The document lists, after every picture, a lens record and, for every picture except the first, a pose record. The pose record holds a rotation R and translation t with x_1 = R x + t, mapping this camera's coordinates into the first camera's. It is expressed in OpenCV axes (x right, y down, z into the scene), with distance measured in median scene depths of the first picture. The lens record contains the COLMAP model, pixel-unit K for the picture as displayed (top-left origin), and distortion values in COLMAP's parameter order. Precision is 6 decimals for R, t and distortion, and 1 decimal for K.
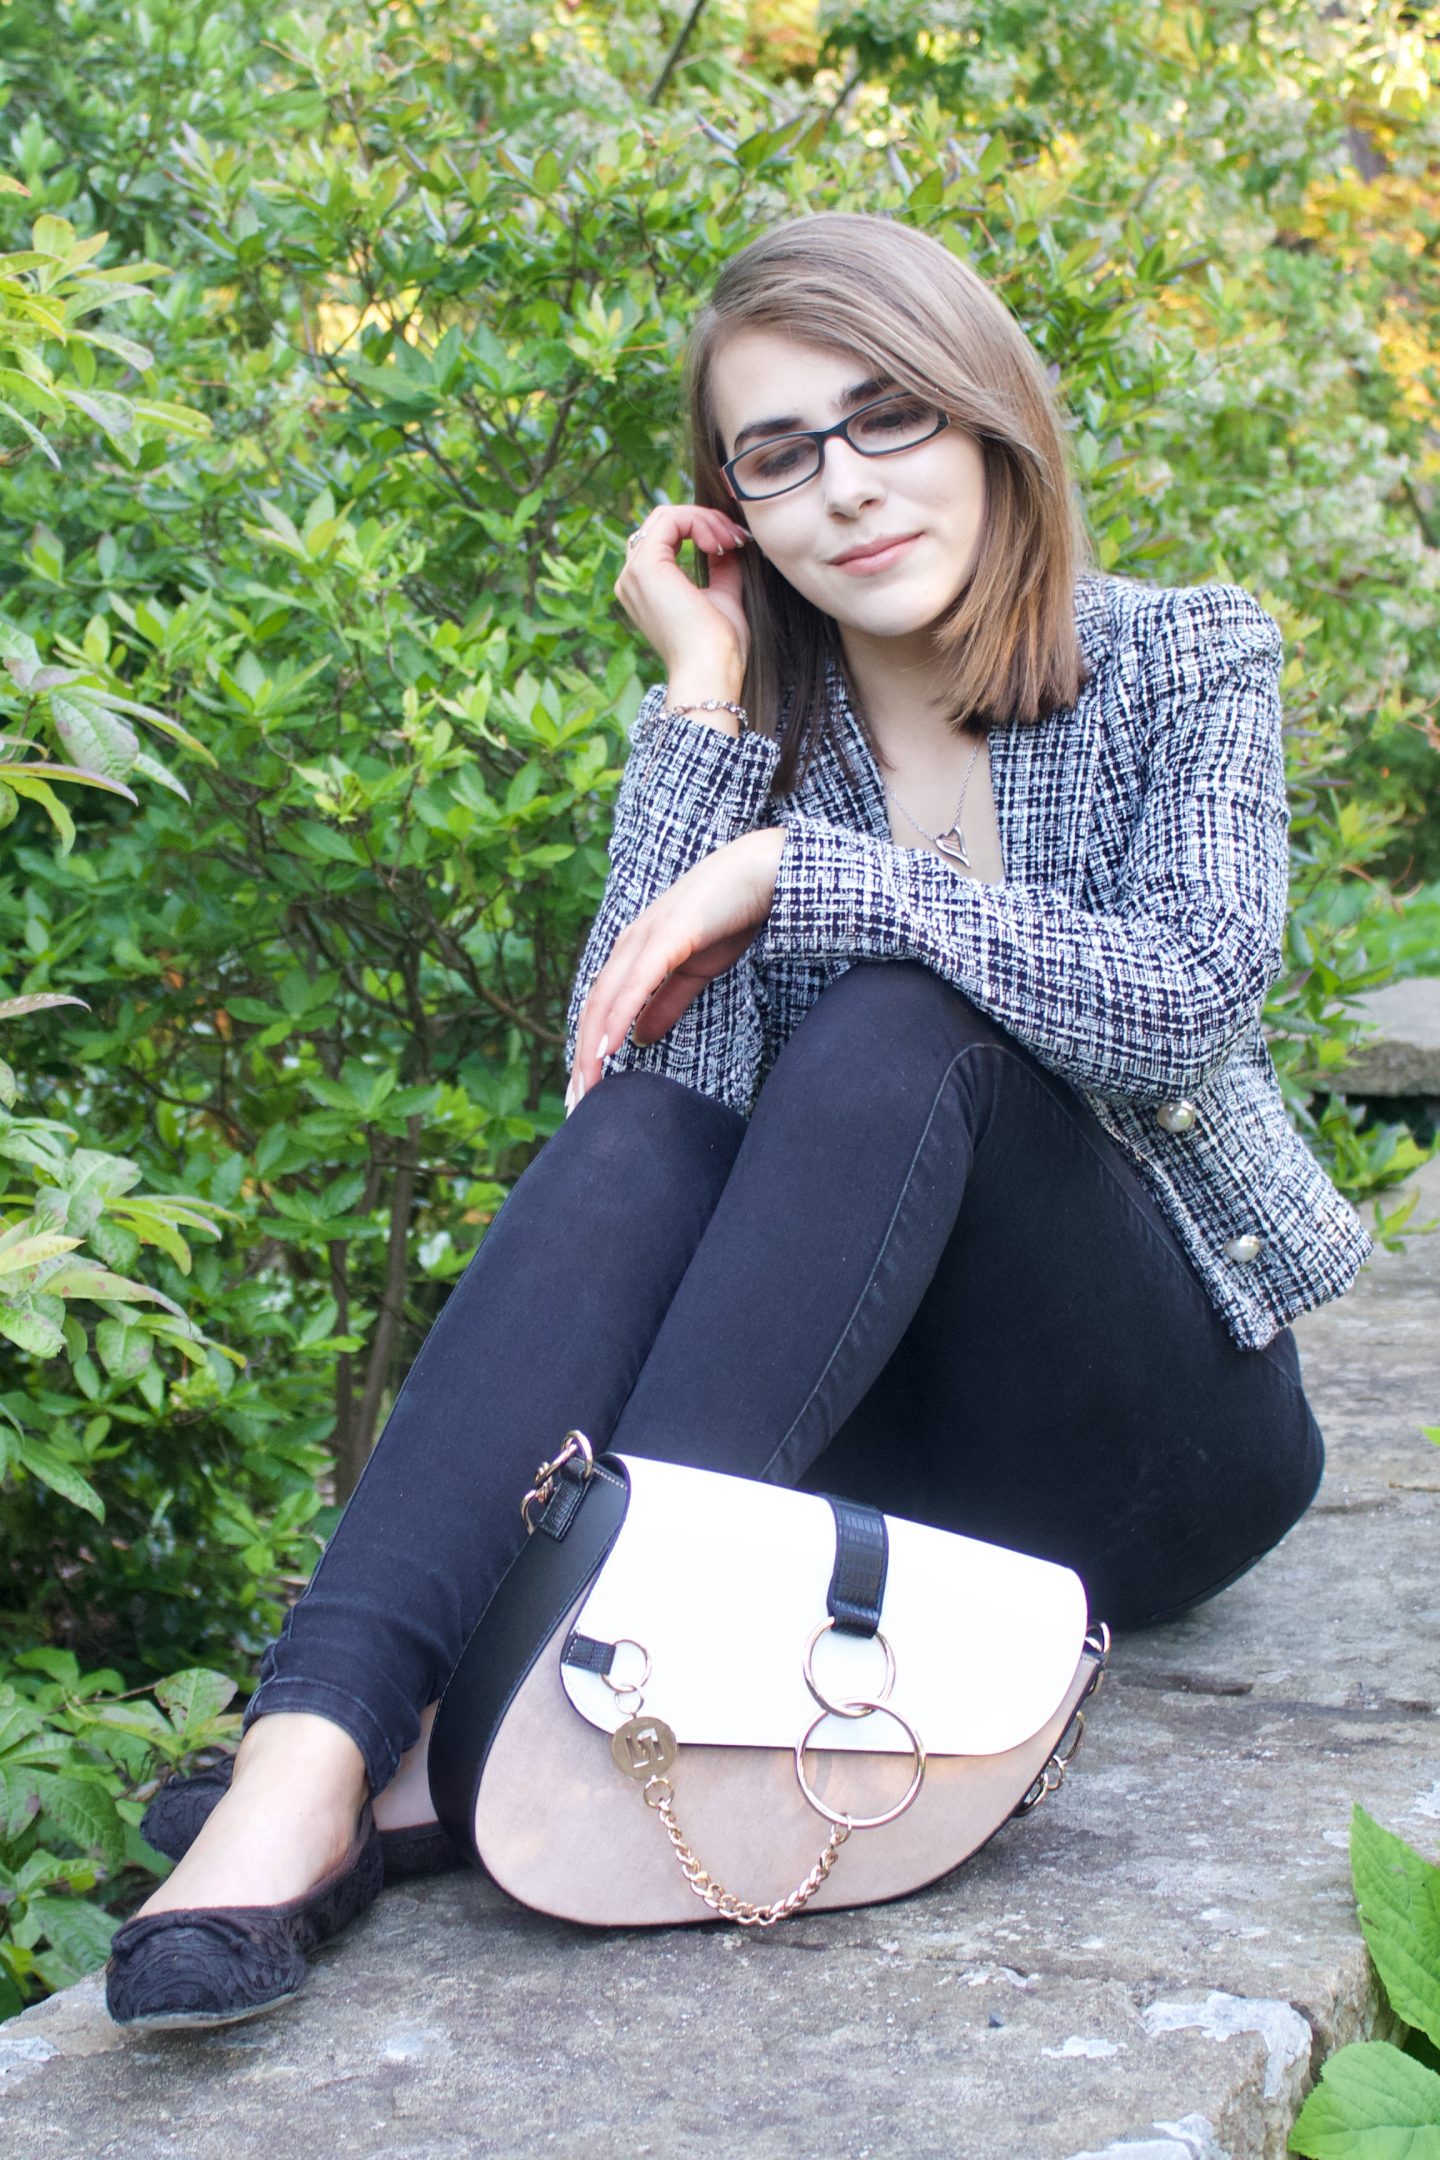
lens RADIAL K [[3901.5, 0, 564.4], [0, 3901.5, 1077.7], [0, 0, 1]] dist [-0.060449, 0.002133]
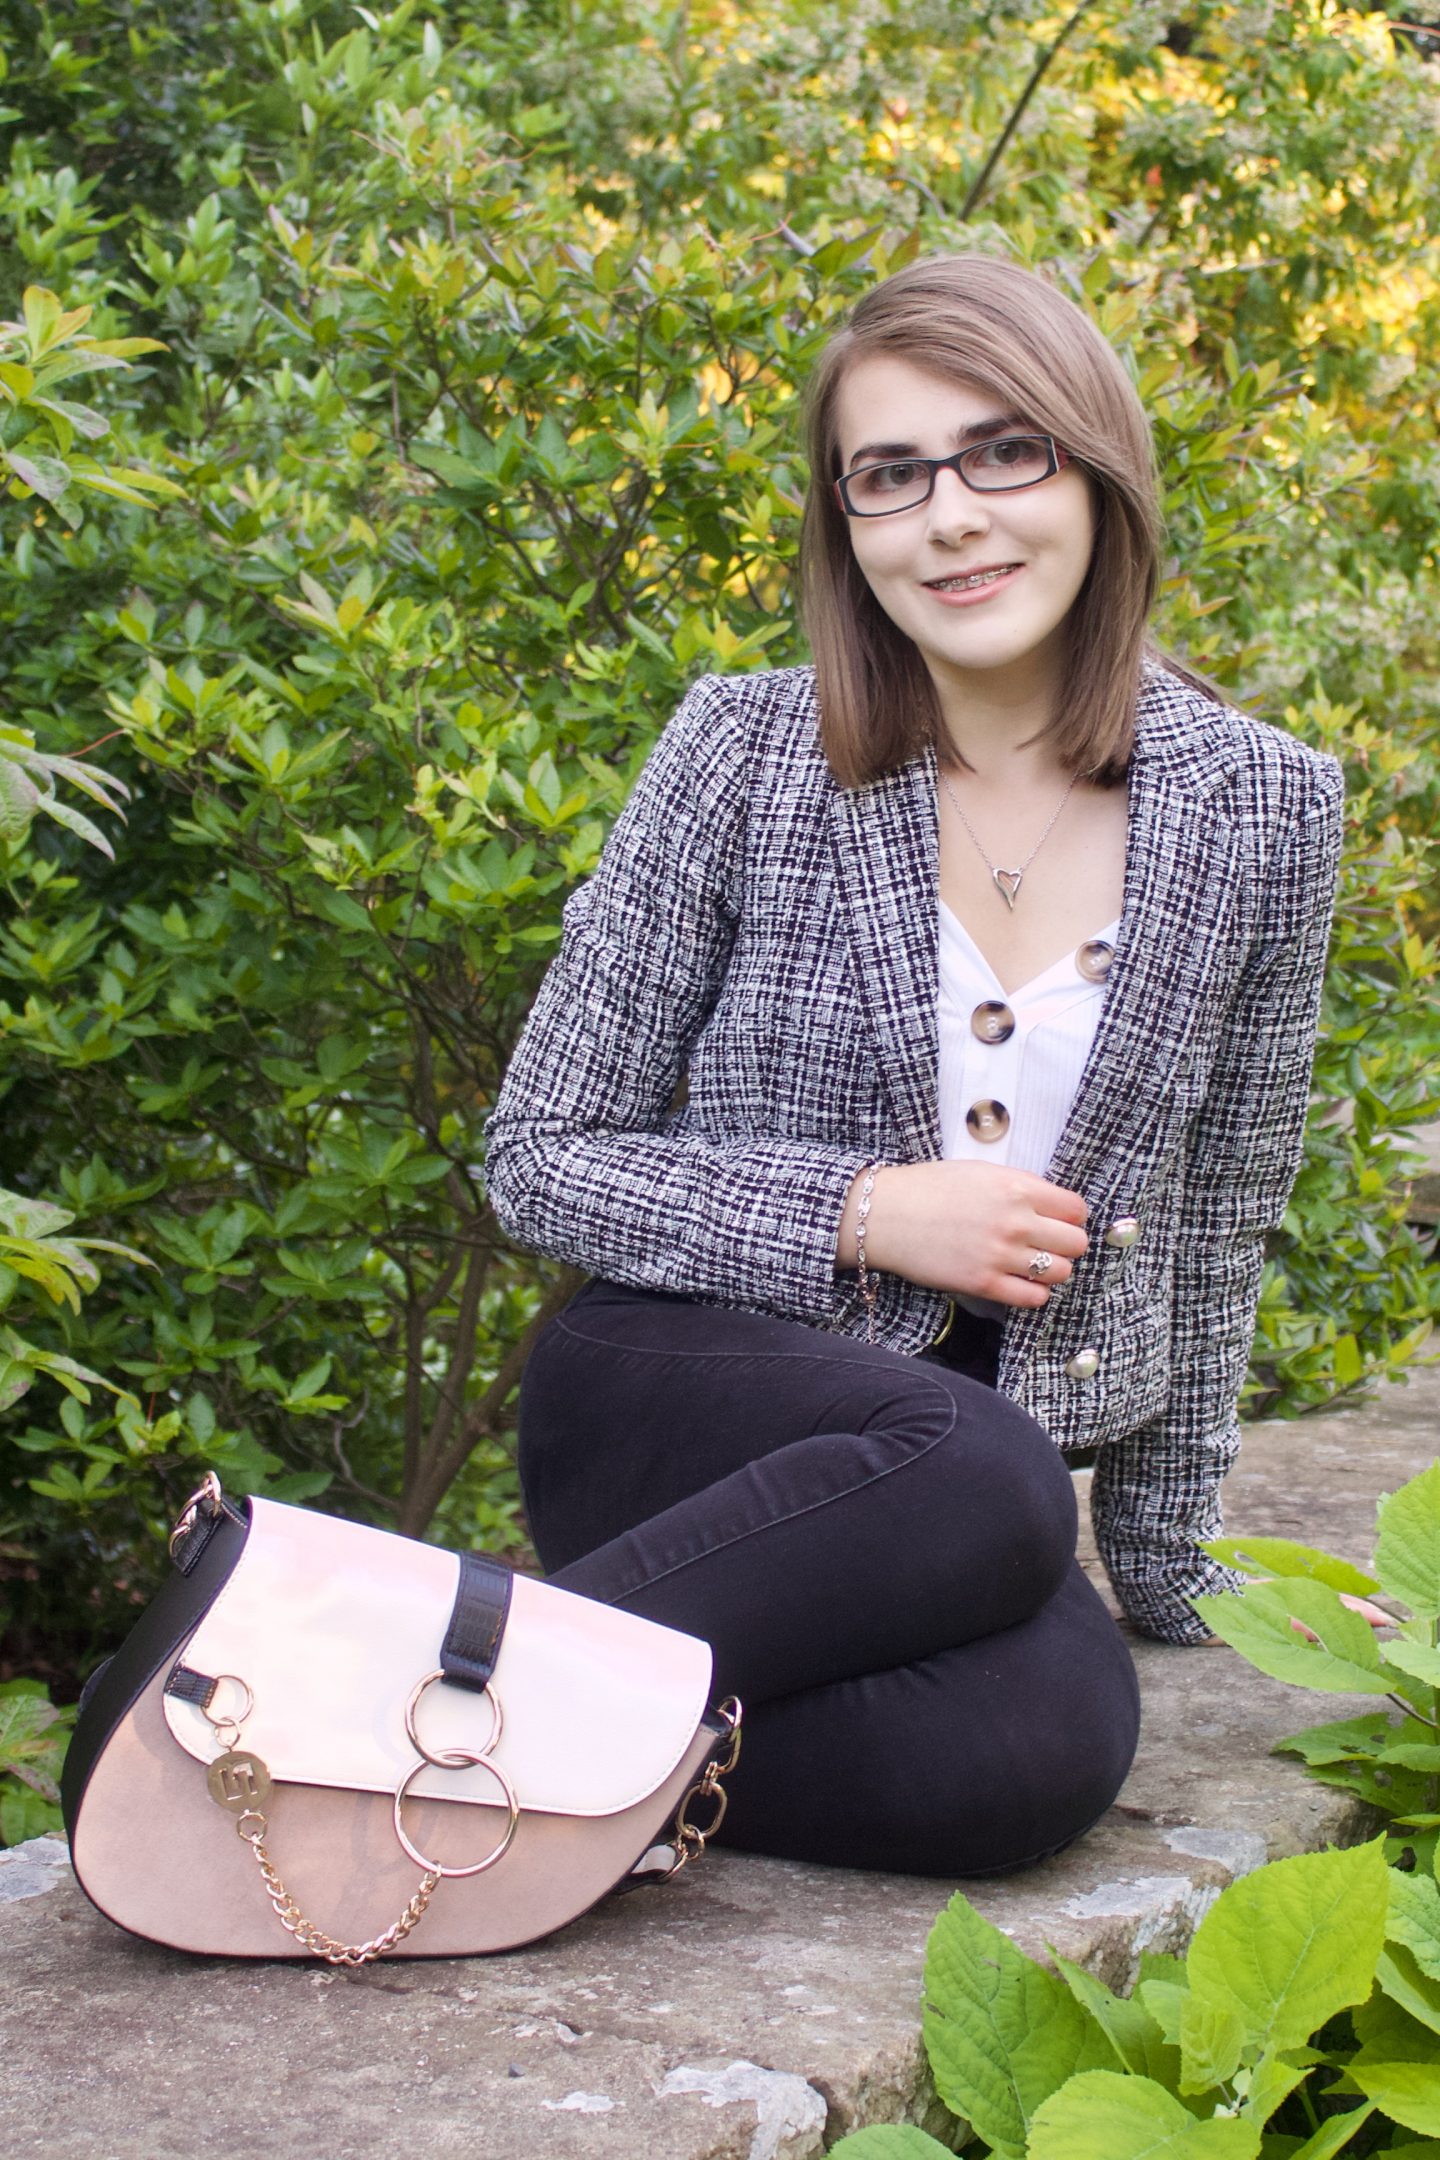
lens RADIAL K [[3906.3, 0, 763.0], [0, 3906.3, 1079.7], [0, 0, 1]] dist [-0.068112, 0.066120]
pose [[0.995790, 0.061361, -0.068091, 0.211283], [-0.063138, 0.997710, -0.024255, 0.003081], [0.066446, 0.028452, 0.997384, -0.021754]]
